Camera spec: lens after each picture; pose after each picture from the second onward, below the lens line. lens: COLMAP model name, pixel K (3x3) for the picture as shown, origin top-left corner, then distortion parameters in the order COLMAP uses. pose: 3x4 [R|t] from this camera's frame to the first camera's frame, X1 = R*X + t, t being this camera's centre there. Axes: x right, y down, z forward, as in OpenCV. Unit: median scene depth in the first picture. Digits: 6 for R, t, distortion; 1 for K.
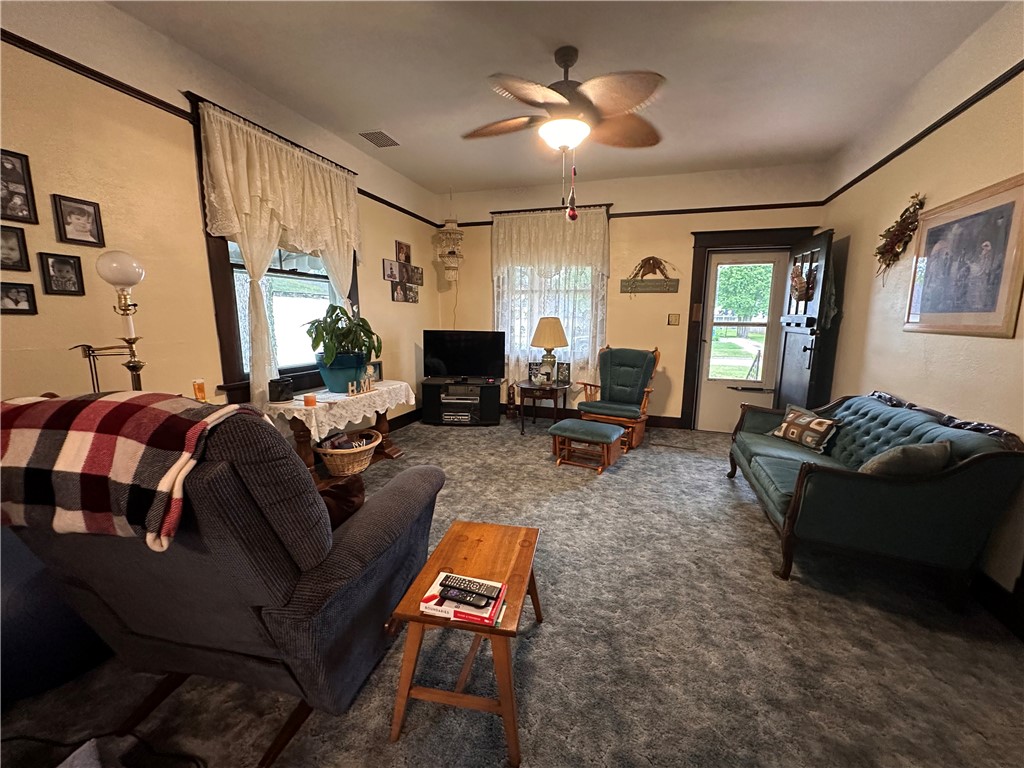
lens RADIAL K [[410.2, 0, 509.4], [0, 410.2, 383.9], [0, 0, 1]] dist [-0.005370, -0.000373]
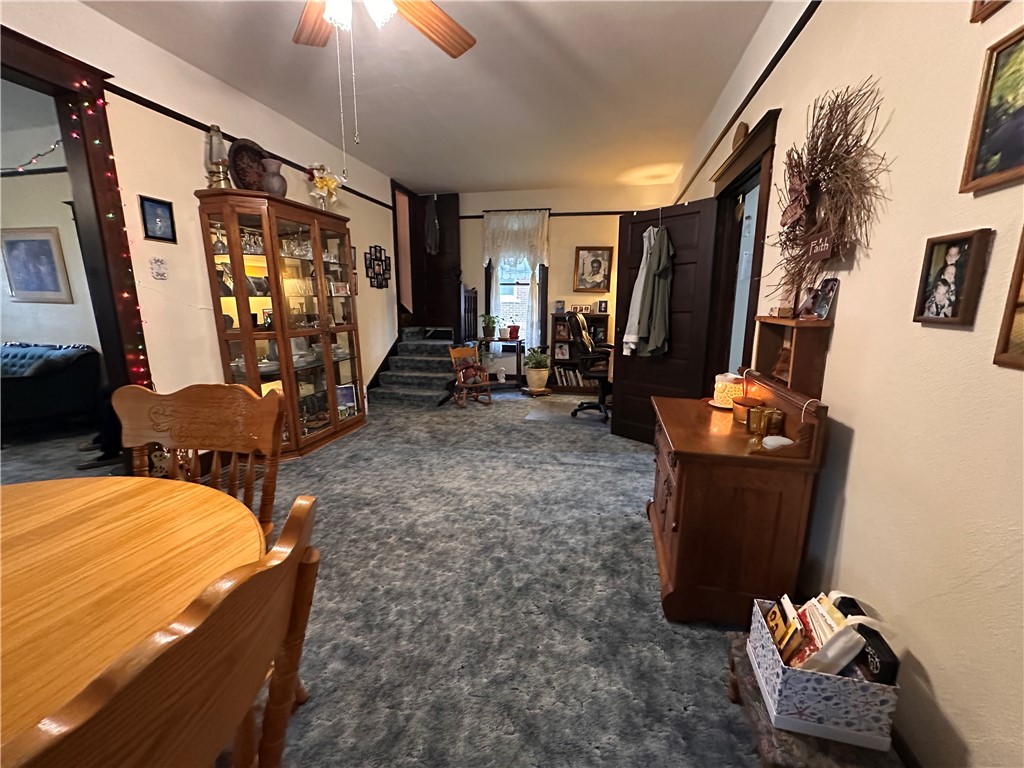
lens RADIAL K [[410.2, 0, 513.7], [0, 410.2, 383.4], [0, 0, 1]] dist [-0.005370, -0.000373]
pose [[-0.113082, -0.203949, 0.972429, -1.006230], [0.148286, 0.964281, 0.219484, 0.138127], [-0.982458, 0.169017, -0.078800, -0.874474]]
